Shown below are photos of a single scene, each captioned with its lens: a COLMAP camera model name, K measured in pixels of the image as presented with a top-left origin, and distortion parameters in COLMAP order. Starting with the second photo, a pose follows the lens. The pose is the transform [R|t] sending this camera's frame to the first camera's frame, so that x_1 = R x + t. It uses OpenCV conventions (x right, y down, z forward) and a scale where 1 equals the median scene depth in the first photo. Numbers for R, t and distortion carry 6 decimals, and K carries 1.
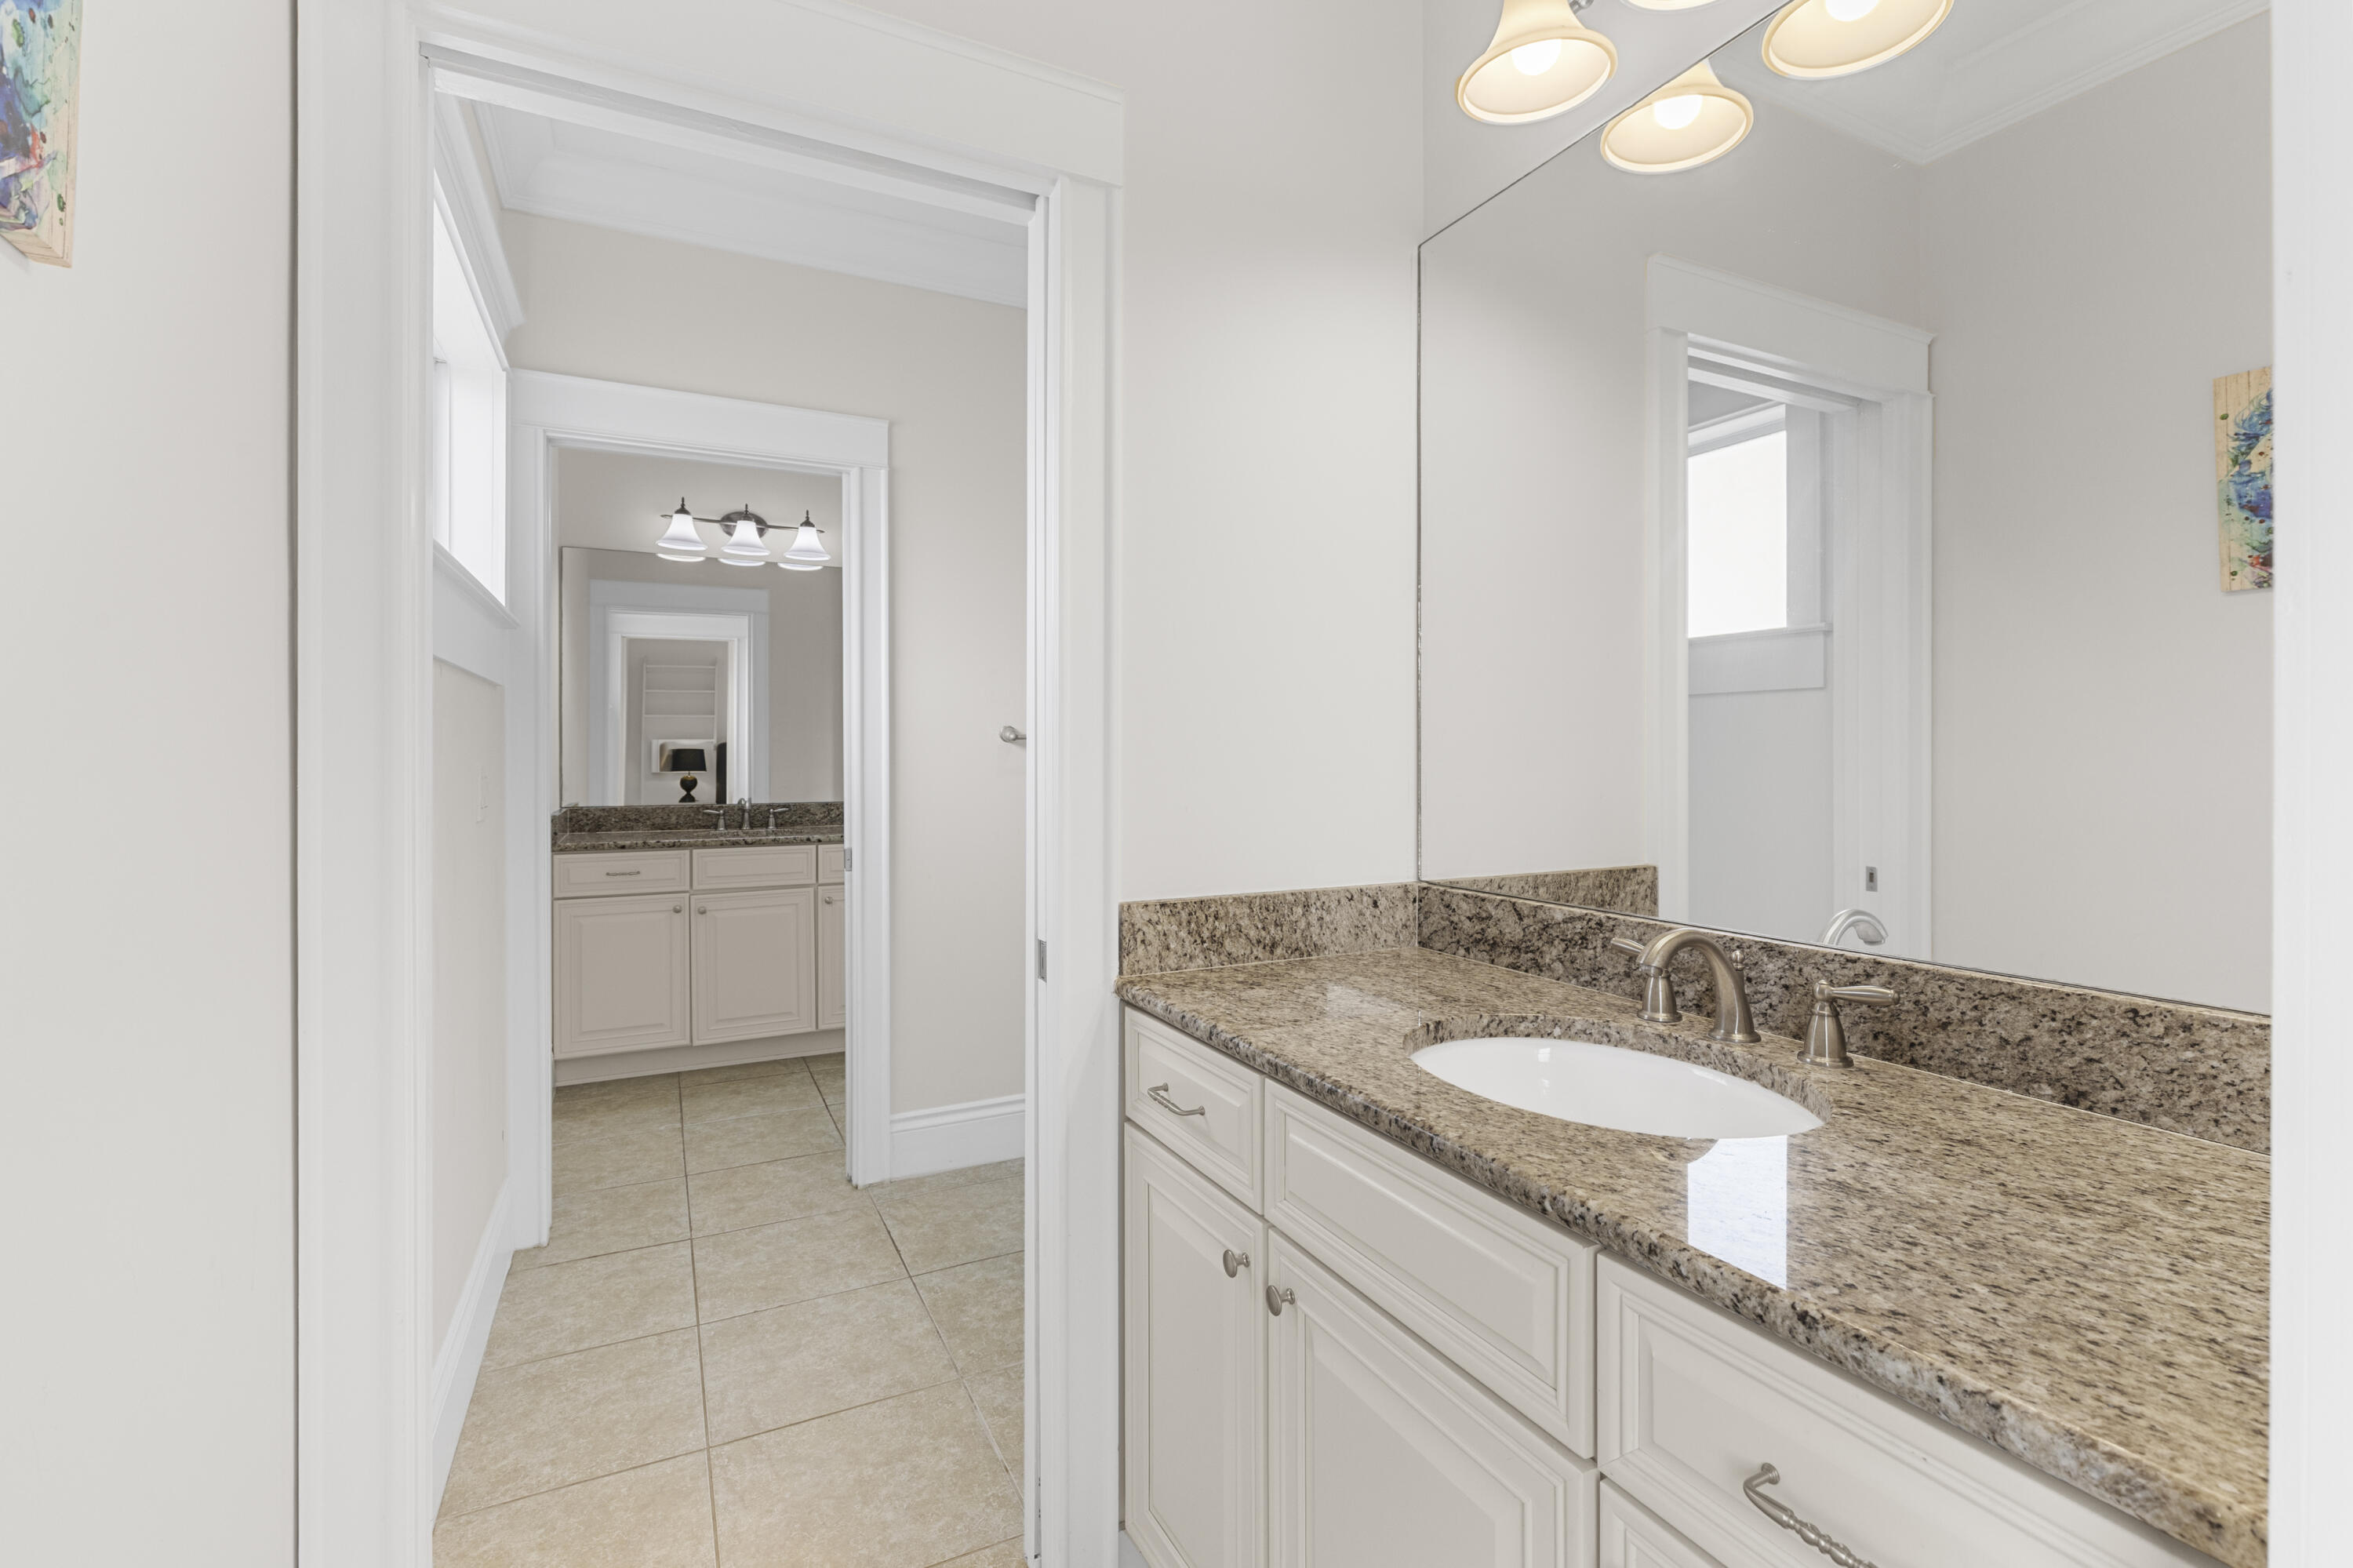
lens RADIAL K [[1058.4, 0, 1178.0], [0, 1058.4, 769.1], [0, 0, 1]] dist [0.004002, -0.000309]
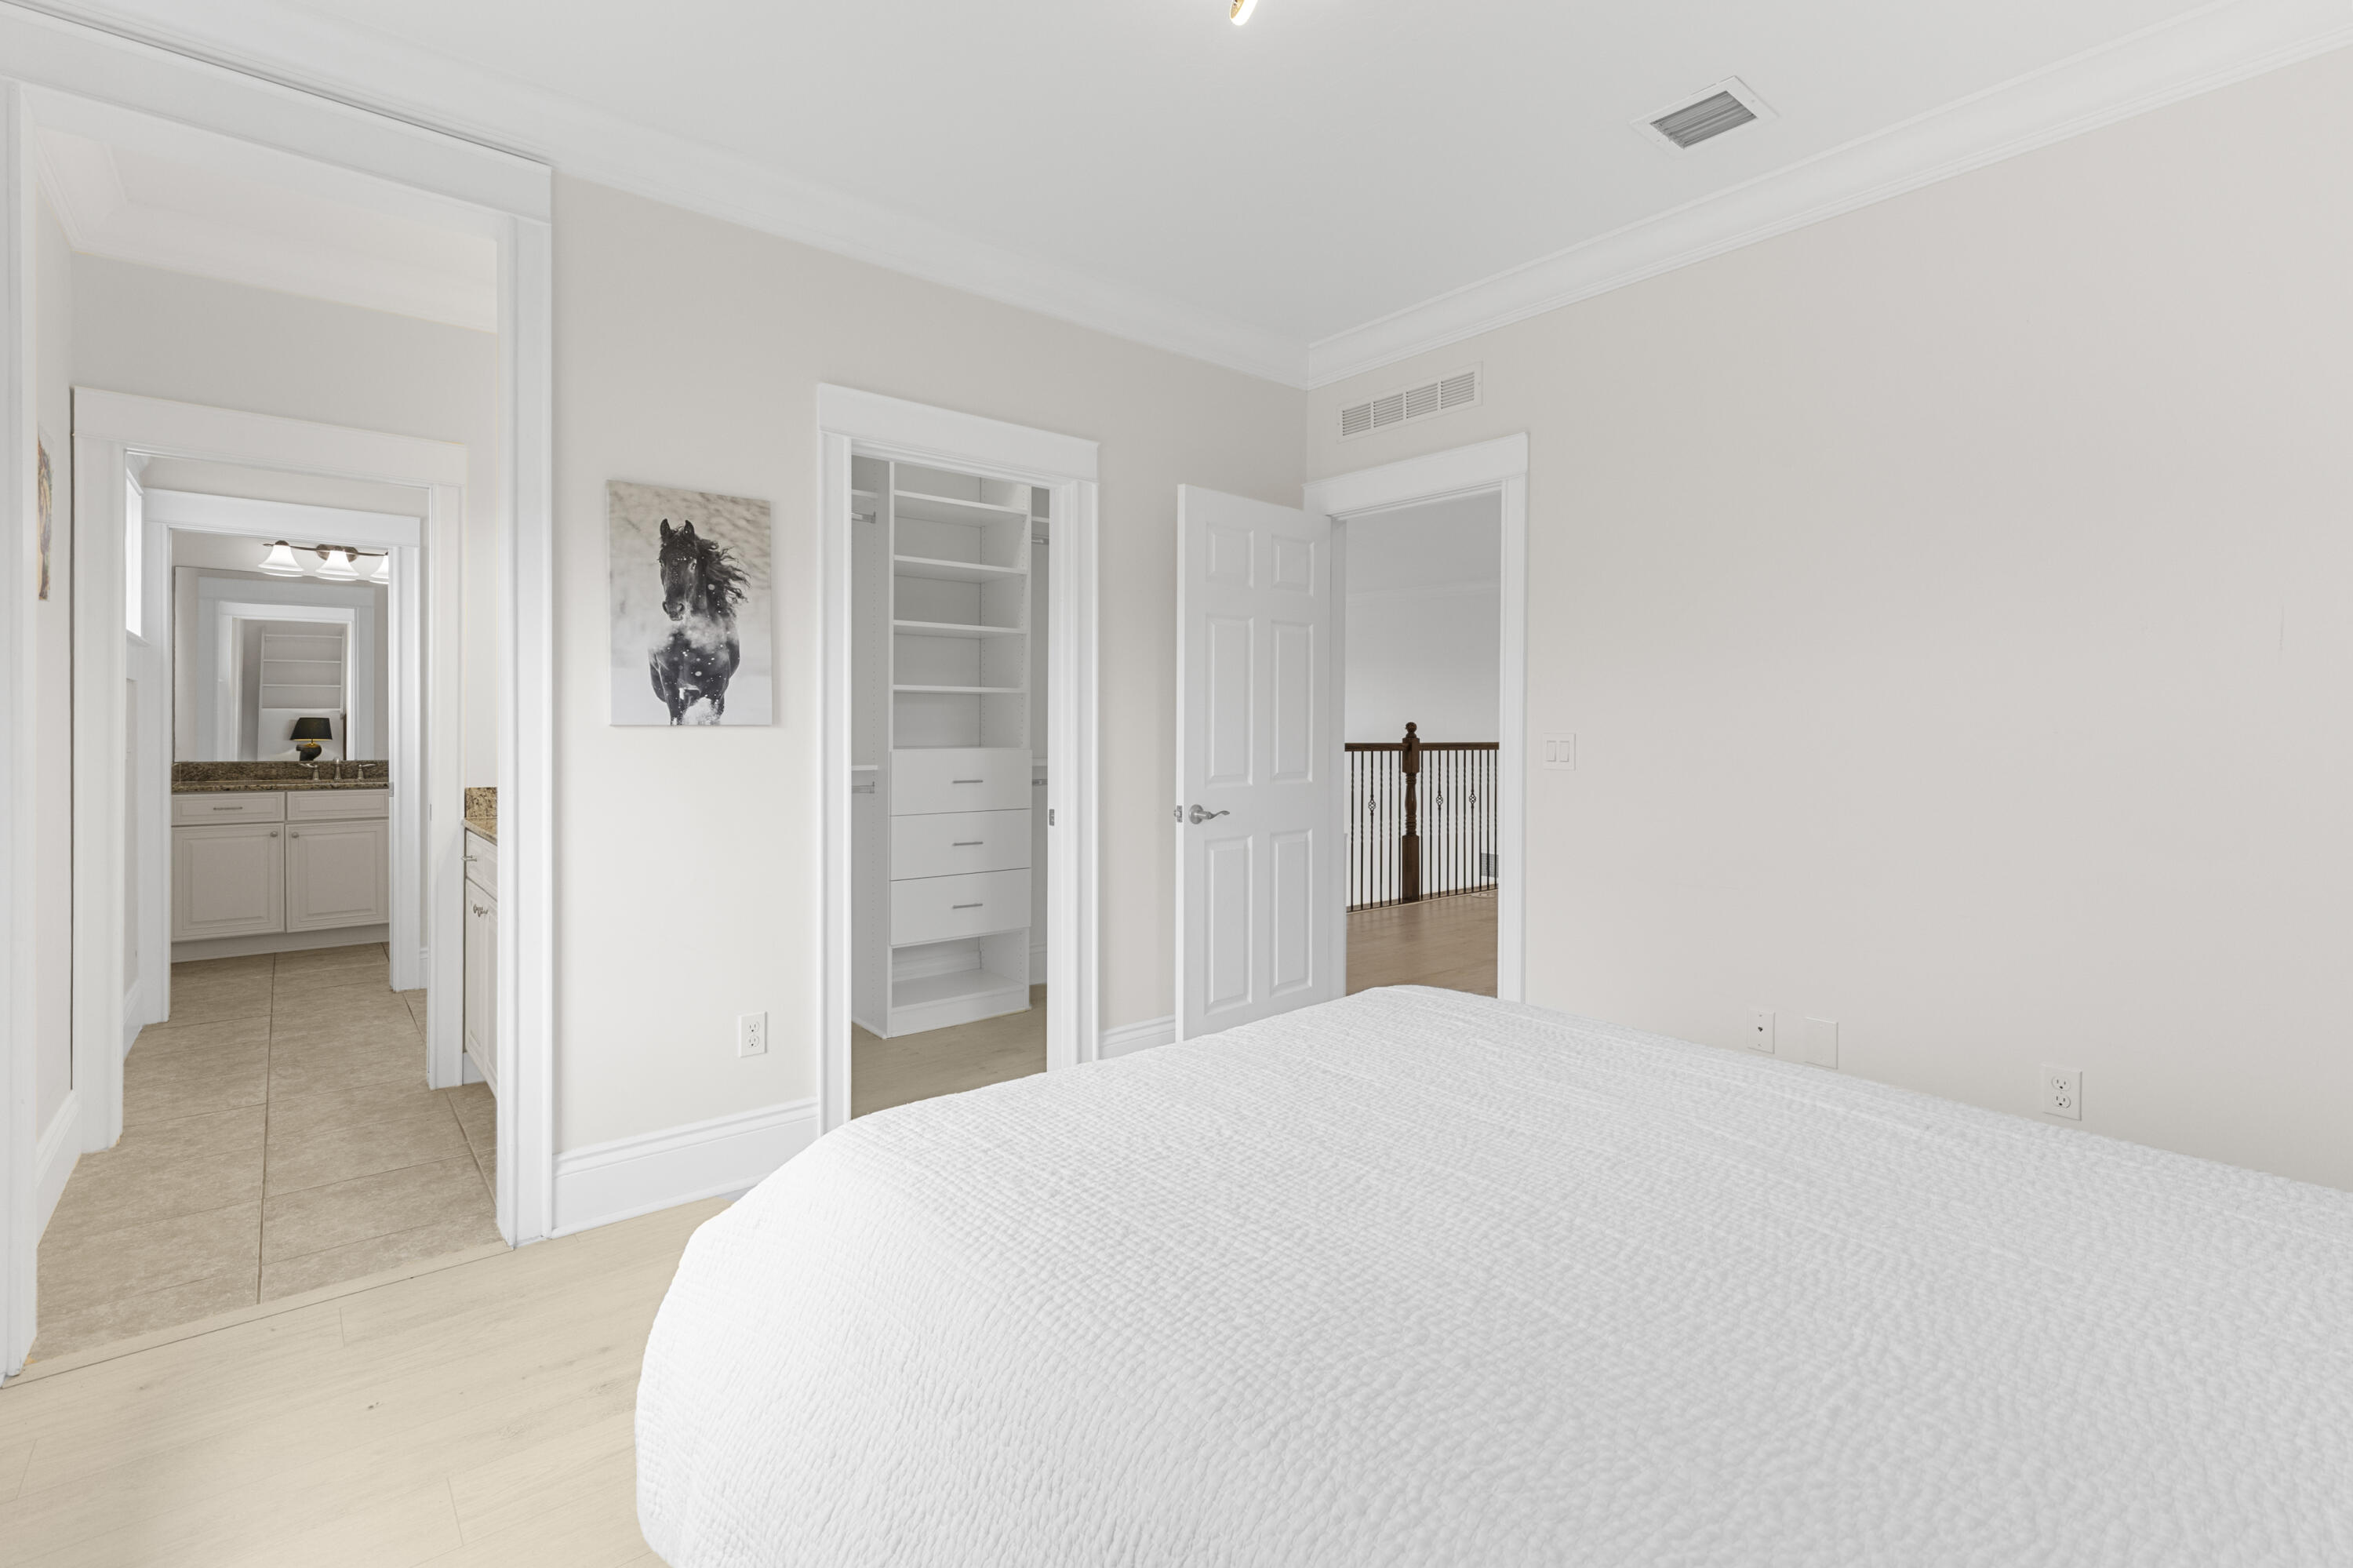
lens RADIAL K [[1058.4, 0, 1167.1], [0, 1058.4, 744.2], [0, 0, 1]] dist [0.004002, -0.000309]
pose [[0.973086, 0.003962, 0.230407, 0.336239], [-0.004156, 0.999991, 0.000358, 0.007909], [-0.230404, -0.001306, 0.973094, -0.606687]]
